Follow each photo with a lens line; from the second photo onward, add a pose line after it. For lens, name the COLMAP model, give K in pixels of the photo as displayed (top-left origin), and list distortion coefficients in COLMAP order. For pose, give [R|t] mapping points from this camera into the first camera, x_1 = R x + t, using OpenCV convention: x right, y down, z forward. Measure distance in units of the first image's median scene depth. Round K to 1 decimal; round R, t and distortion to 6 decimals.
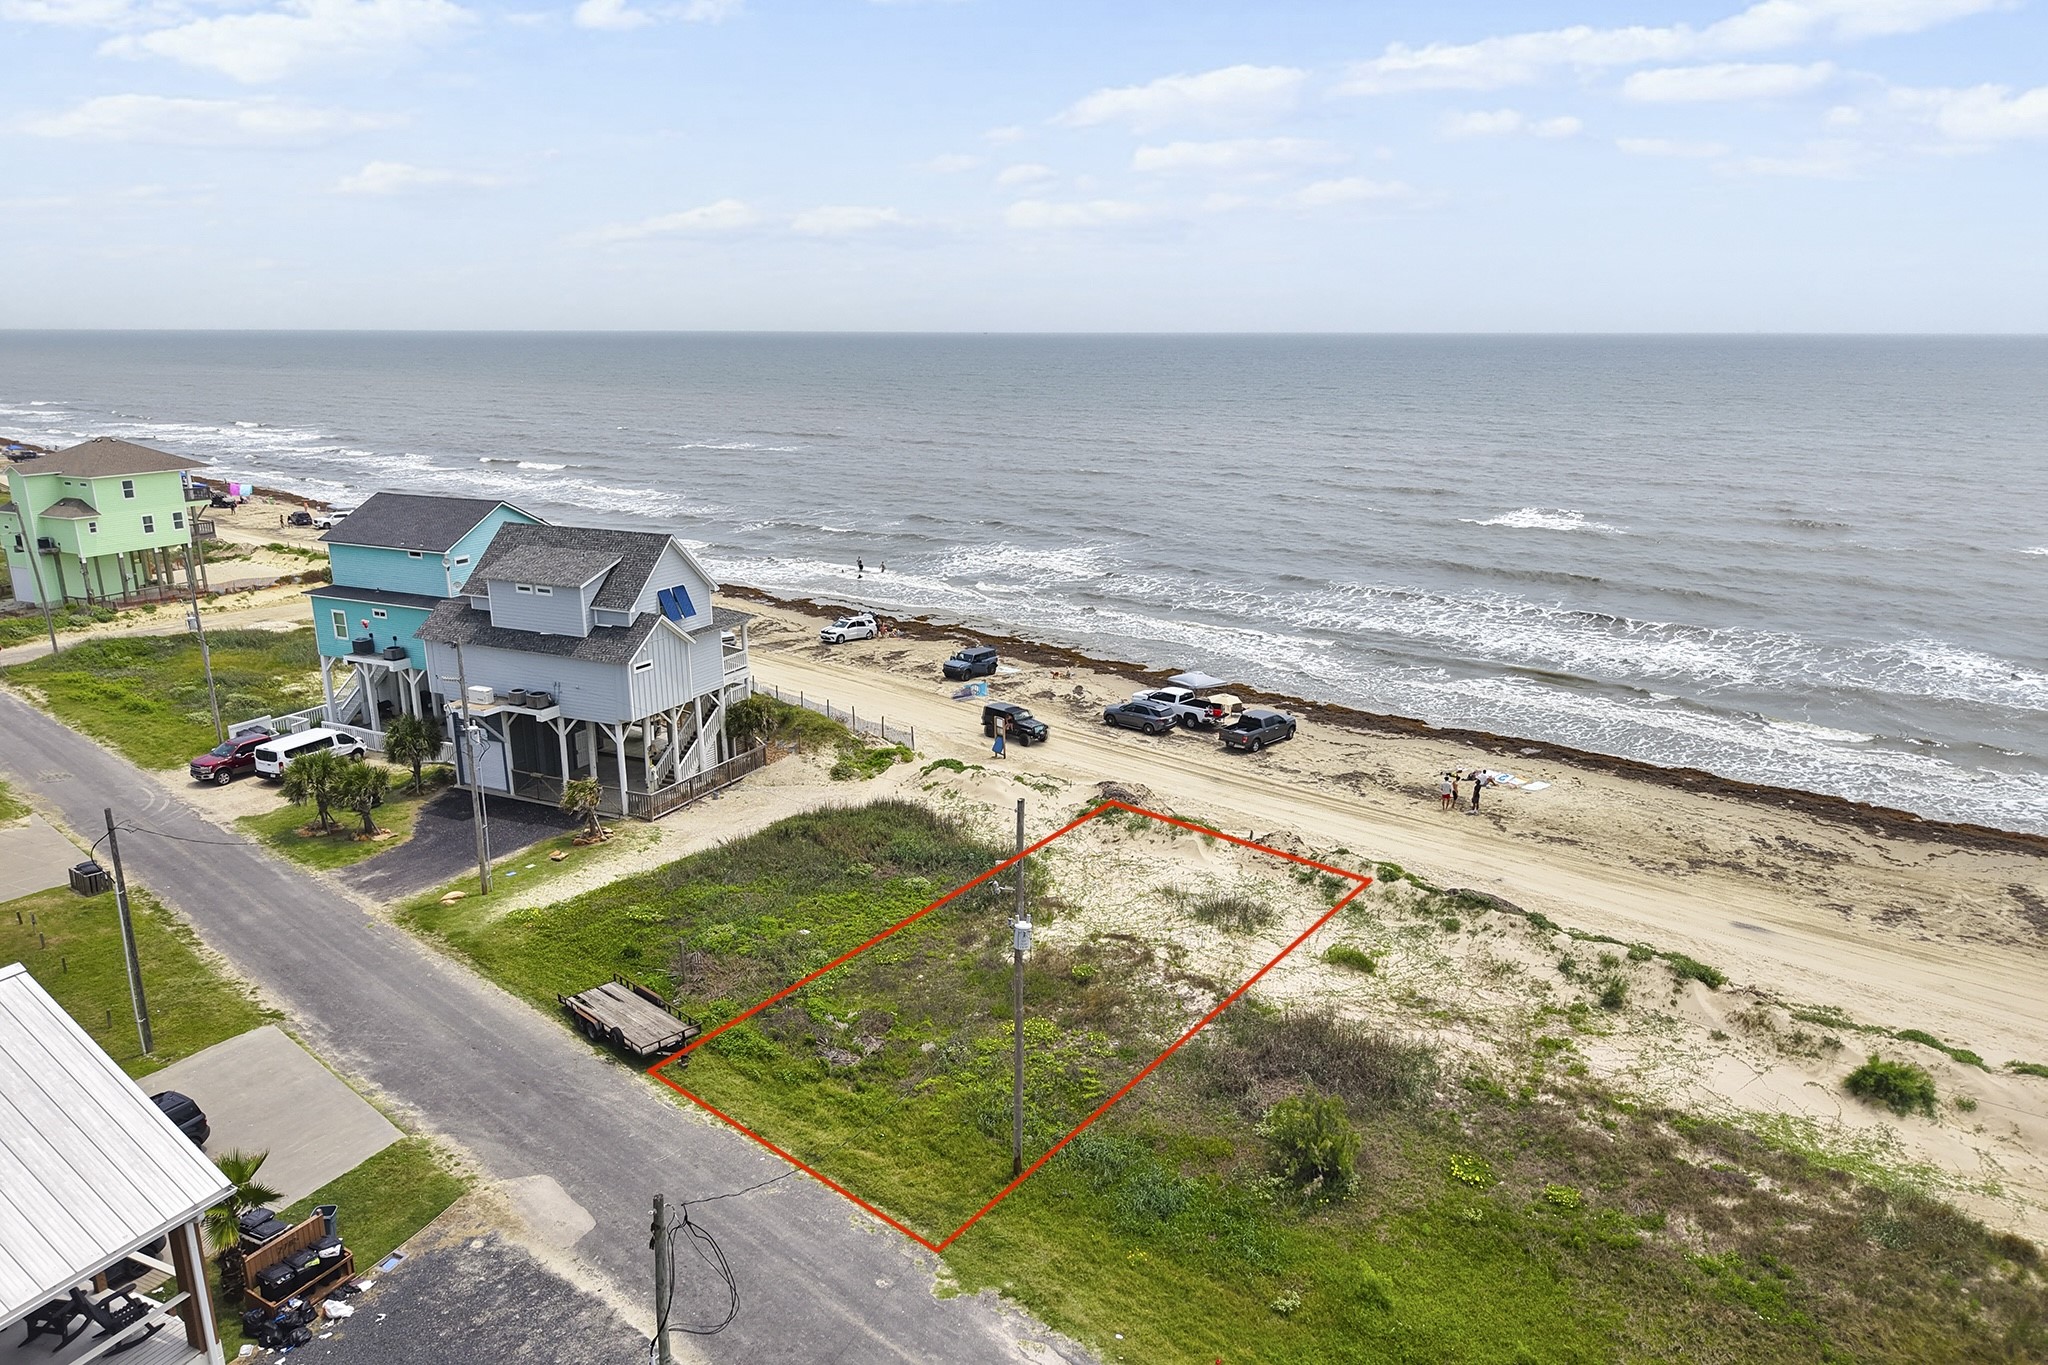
lens RADIAL K [[1372.8, 0, 1025.4], [0, 1372.8, 688.5], [0, 0, 1]] dist [0.028827, -0.027486]
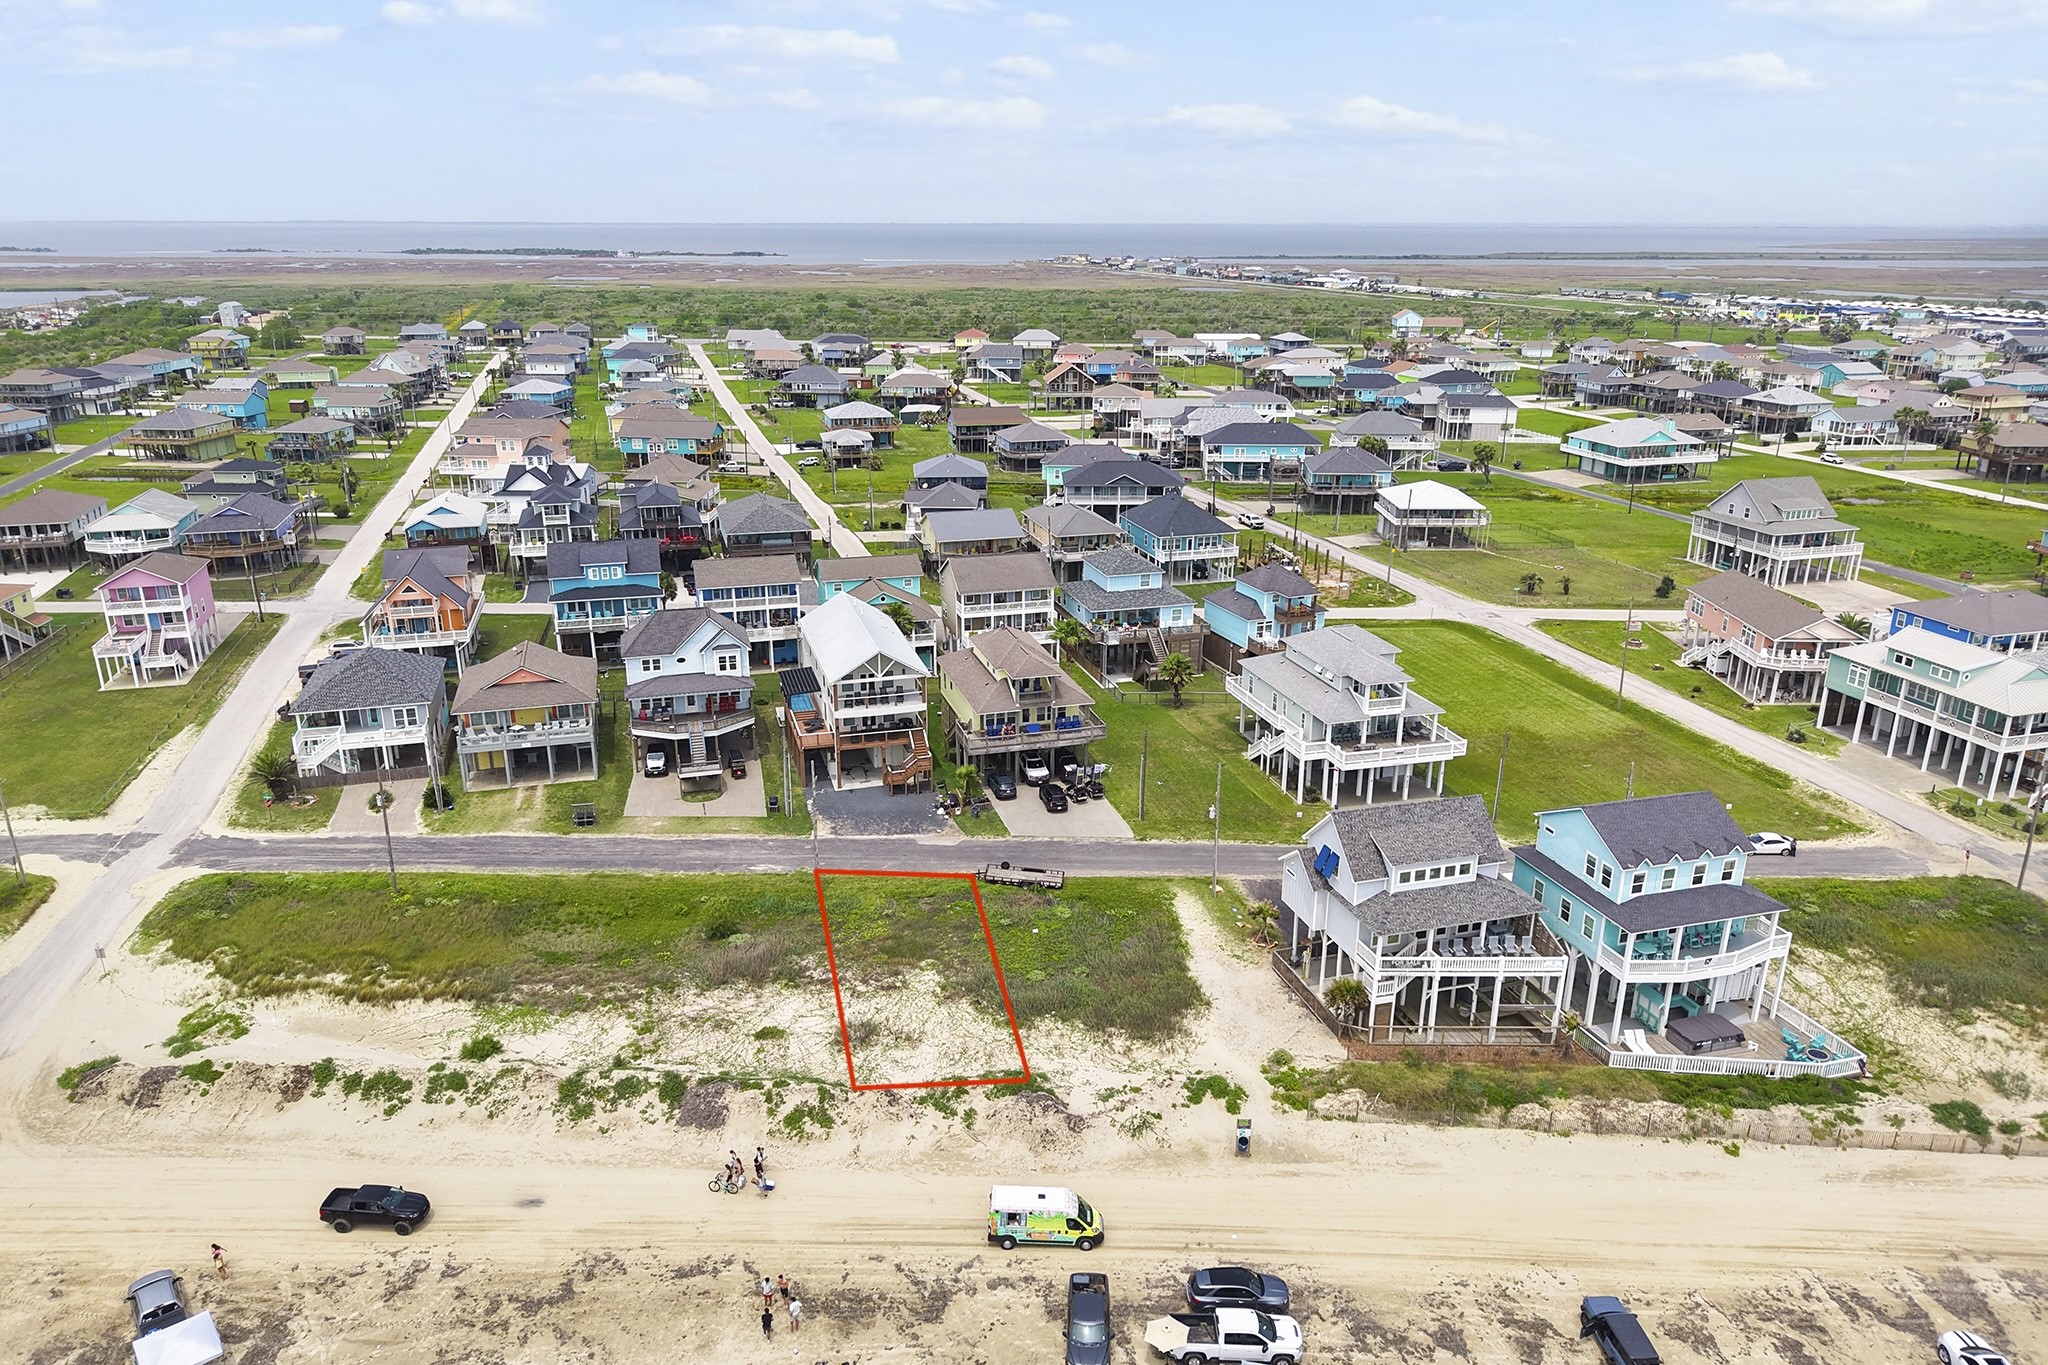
lens RADIAL K [[1372.8, 0, 1018.2], [0, 1372.8, 687.7], [0, 0, 1]] dist [0.028827, -0.027486]
pose [[-0.751149, 0.209918, -0.625867, 0.960125], [-0.171038, 0.853829, 0.491653, -1.025831], [0.637590, 0.476352, -0.605449, 1.991428]]
